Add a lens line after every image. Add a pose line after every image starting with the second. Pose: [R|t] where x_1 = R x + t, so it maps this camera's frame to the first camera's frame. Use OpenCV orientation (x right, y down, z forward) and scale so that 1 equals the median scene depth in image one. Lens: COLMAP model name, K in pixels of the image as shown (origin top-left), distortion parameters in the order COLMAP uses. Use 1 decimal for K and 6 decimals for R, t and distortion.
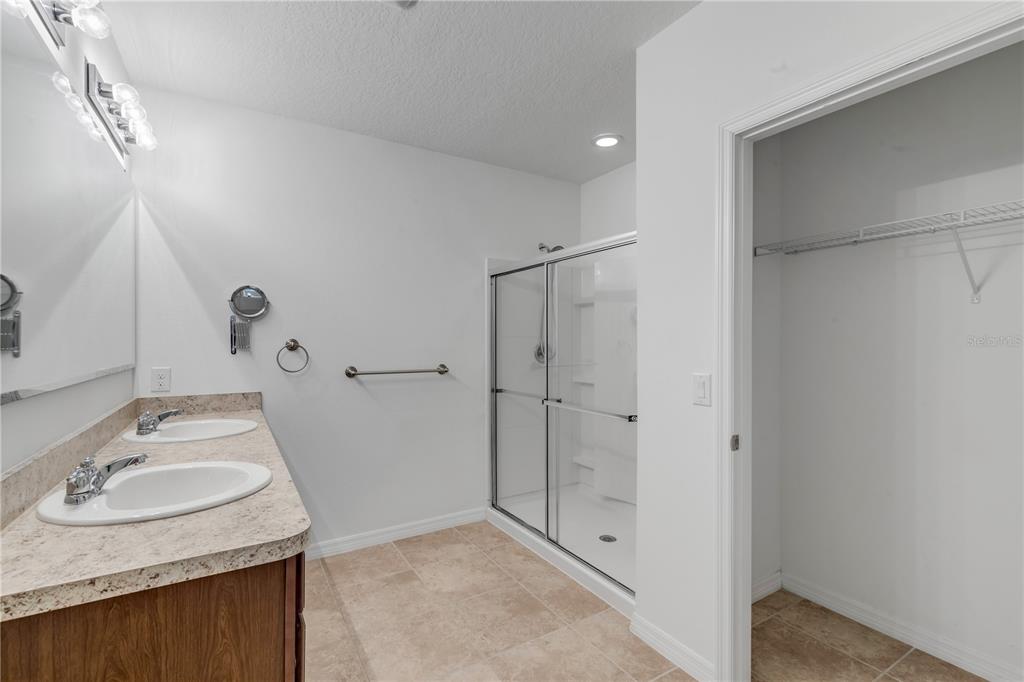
lens RADIAL K [[459.3, 0, 512.0], [0, 459.3, 341.0], [0, 0, 1]] dist [0.004203, -0.000652]
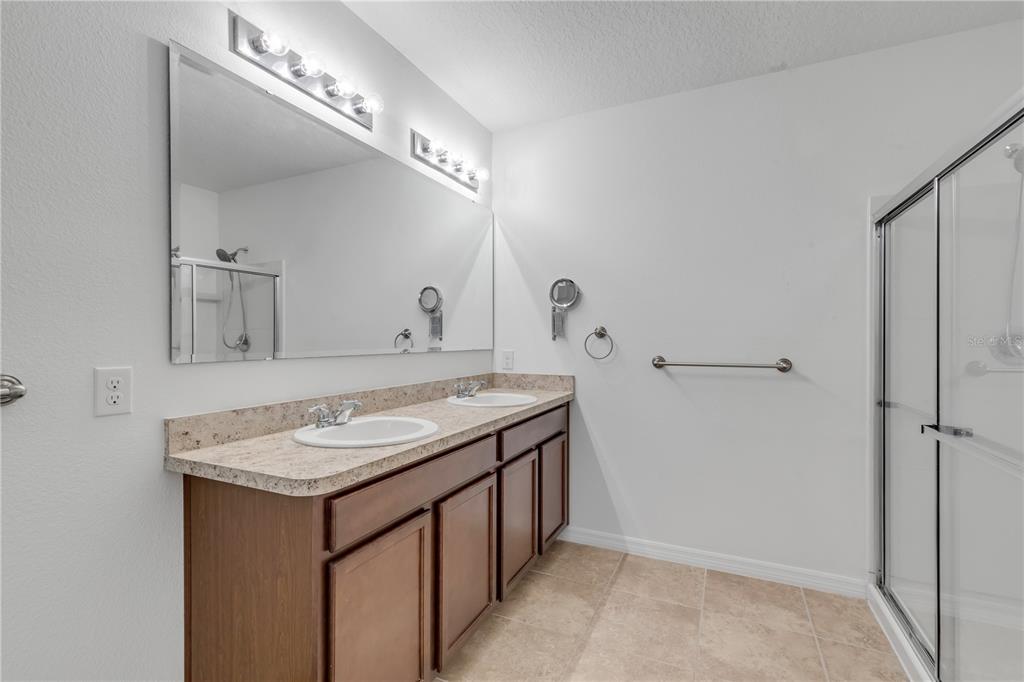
lens RADIAL K [[459.3, 0, 512.0], [0, 459.3, 341.0], [0, 0, 1]] dist [0.004203, -0.000652]
pose [[0.548192, 0.003313, -0.836346, 0.276360], [-0.001172, 0.999994, 0.003192, 0.025798], [0.836352, -0.000769, 0.548193, 0.288868]]
